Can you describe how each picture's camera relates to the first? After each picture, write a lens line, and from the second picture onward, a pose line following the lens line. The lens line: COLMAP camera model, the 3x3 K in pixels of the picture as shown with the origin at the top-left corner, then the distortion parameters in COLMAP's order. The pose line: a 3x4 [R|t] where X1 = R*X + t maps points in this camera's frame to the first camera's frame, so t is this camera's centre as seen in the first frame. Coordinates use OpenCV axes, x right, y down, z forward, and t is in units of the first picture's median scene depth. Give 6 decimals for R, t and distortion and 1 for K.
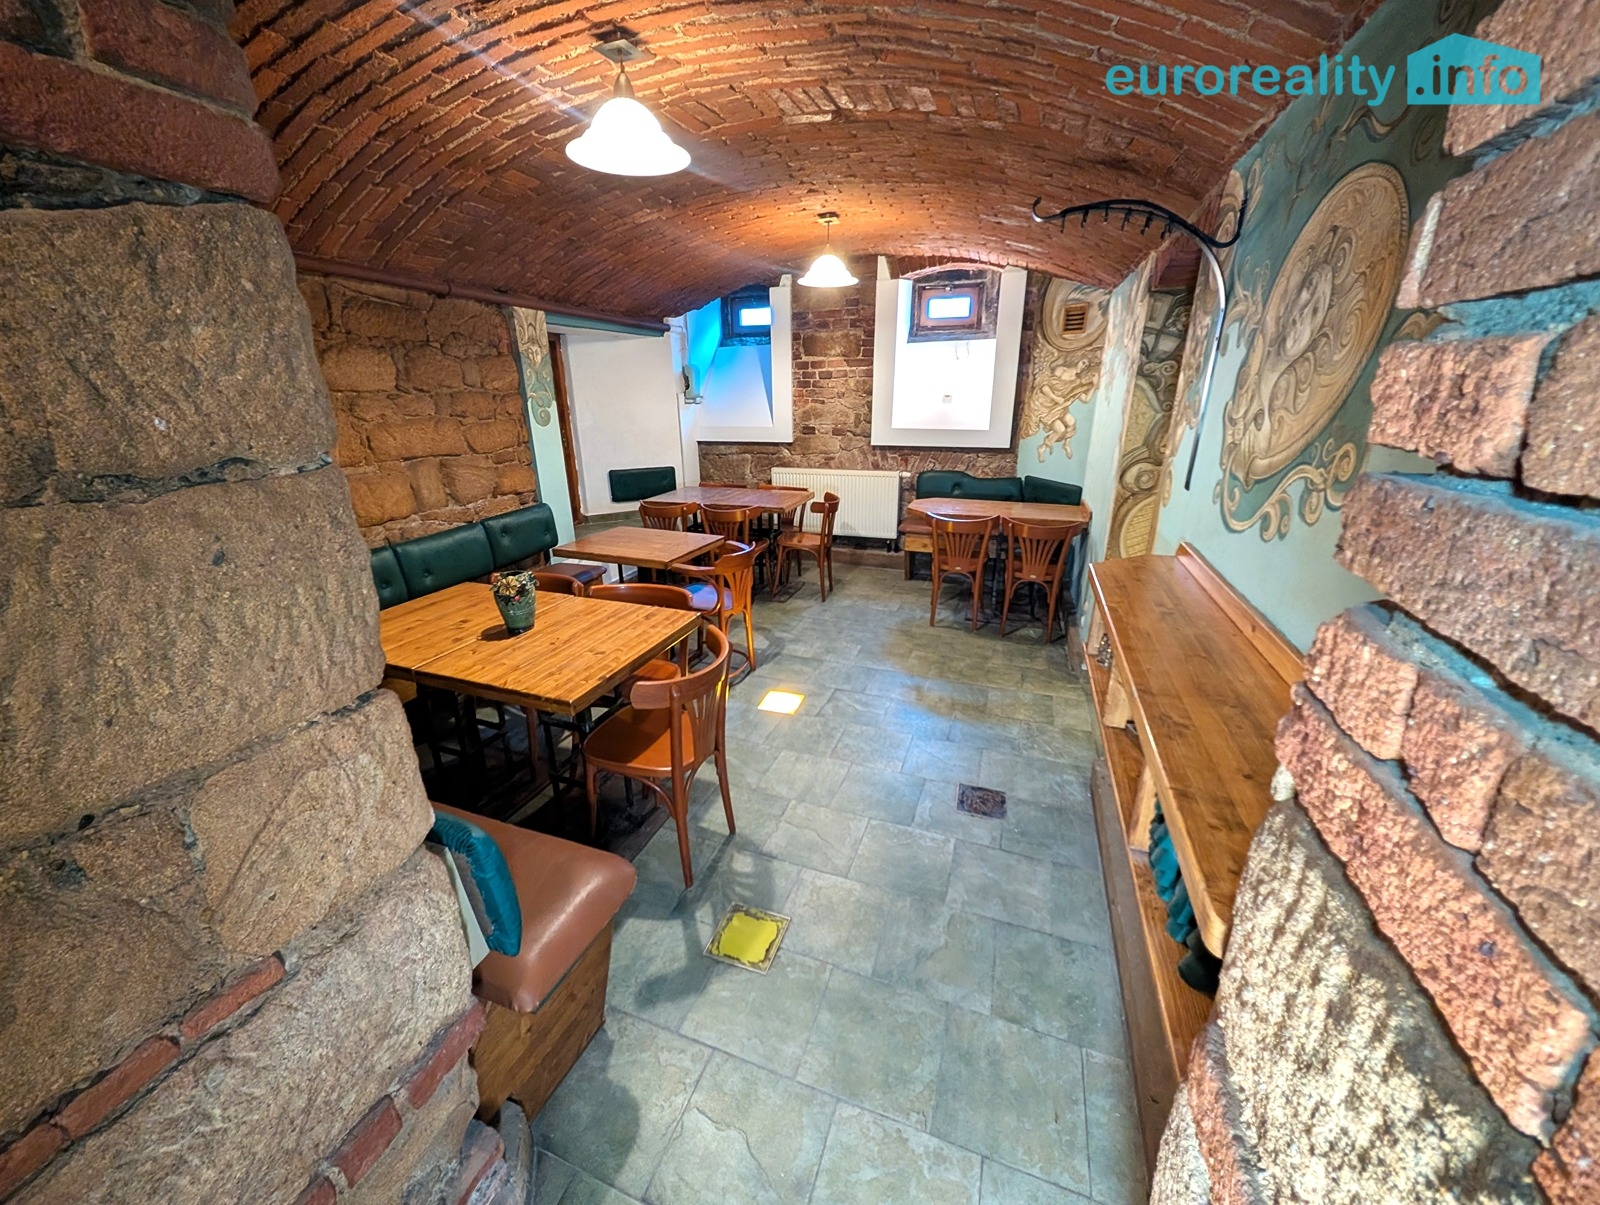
lens RADIAL K [[603.5, 0, 801.5], [0, 603.5, 597.1], [0, 0, 1]] dist [-0.000344, 0.000899]
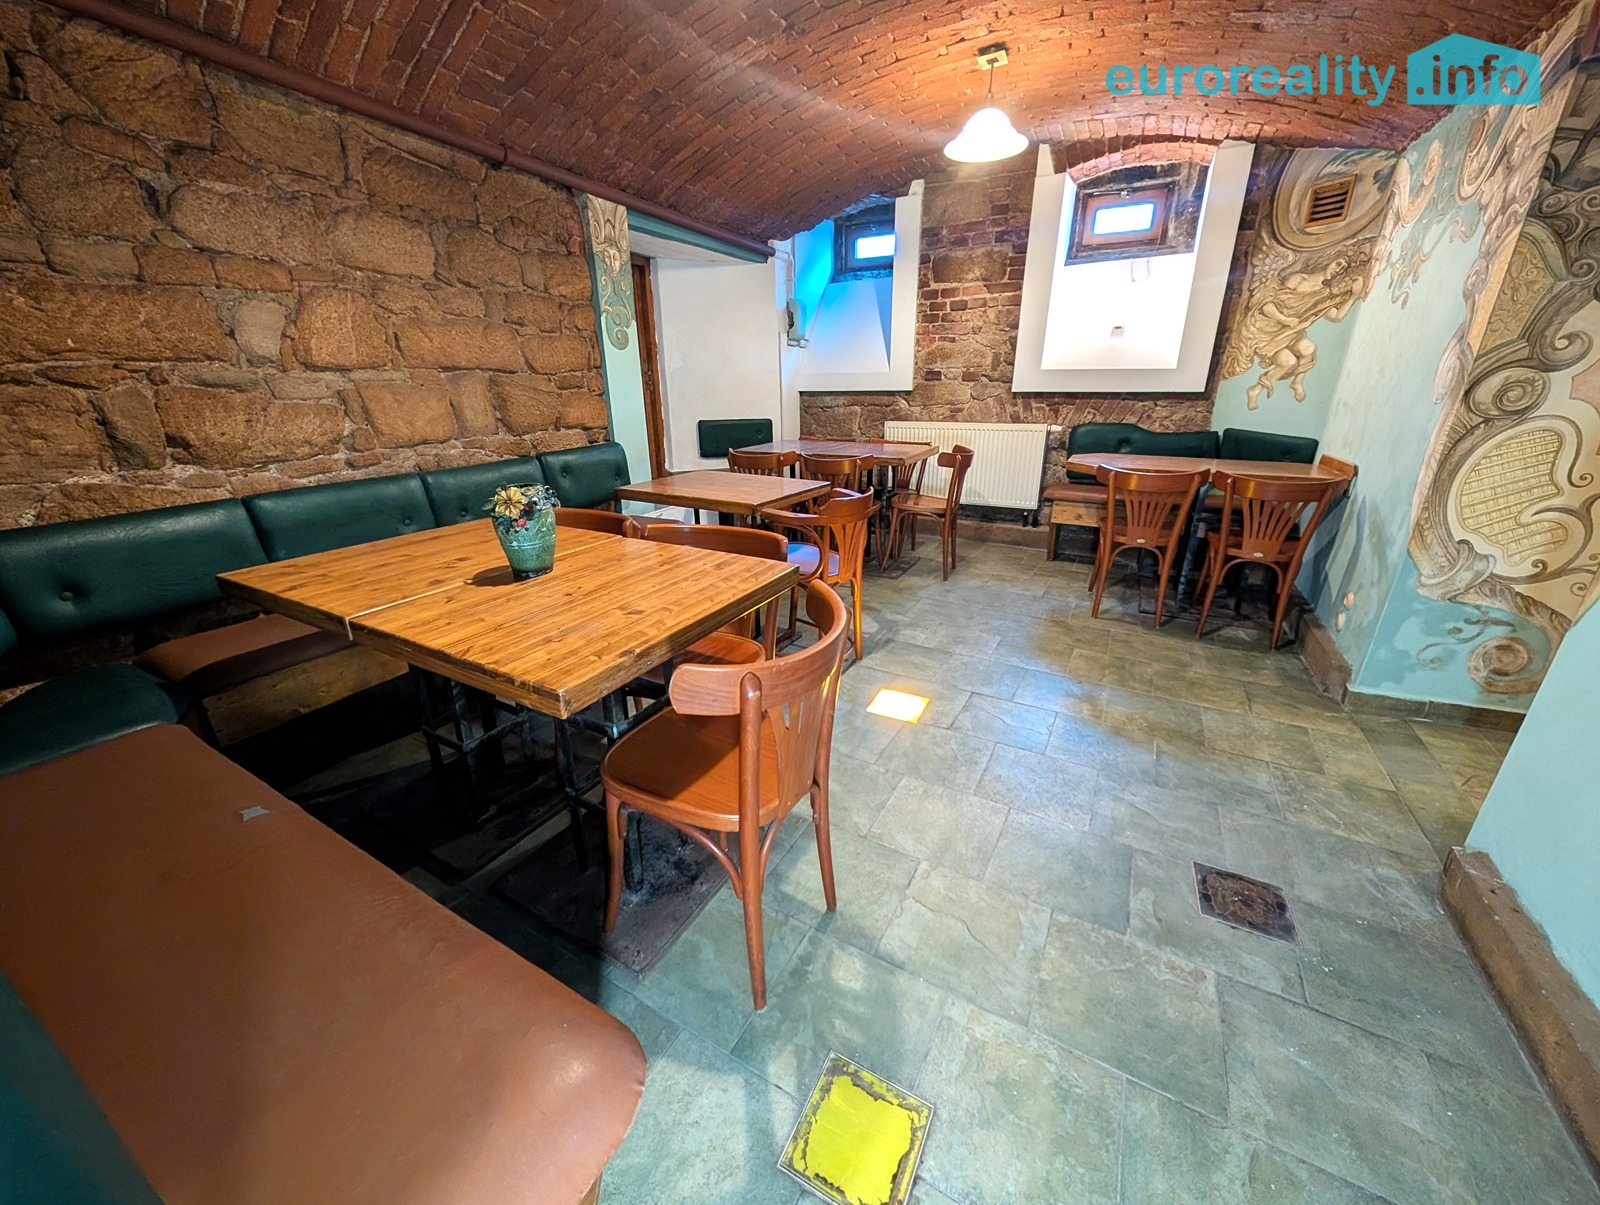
lens RADIAL K [[603.5, 0, 801.4], [0, 603.5, 597.3], [0, 0, 1]] dist [-0.000344, 0.000899]
pose [[0.987713, 0.053255, -0.146928, -0.043502], [-0.050887, 0.998507, 0.019832, 0.030779], [0.147765, -0.012112, 0.988948, 0.229766]]
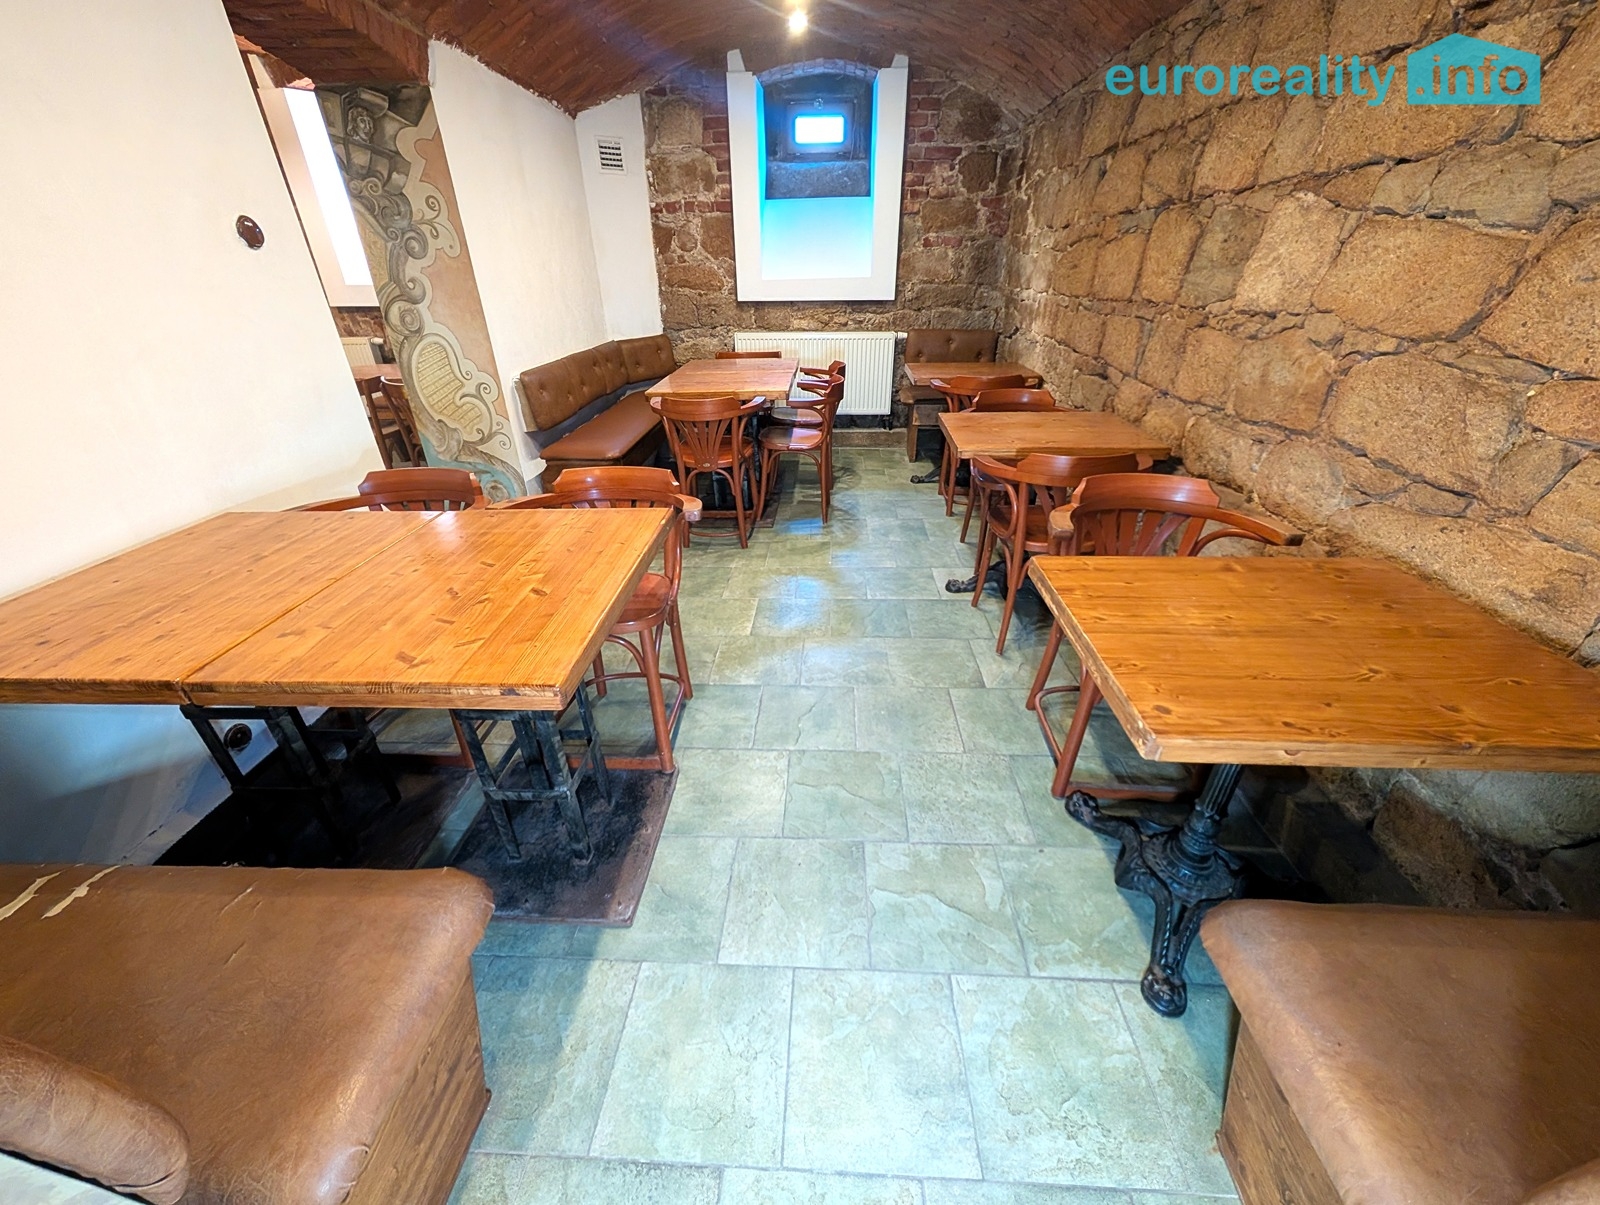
lens RADIAL K [[603.5, 0, 799.5], [0, 603.5, 598.4], [0, 0, 1]] dist [-0.000344, 0.000899]
pose [[0.959080, -0.136433, 0.248096, 0.717667], [0.093260, 0.979571, 0.178165, 0.099189], [-0.267336, -0.147737, 0.952211, -0.103036]]
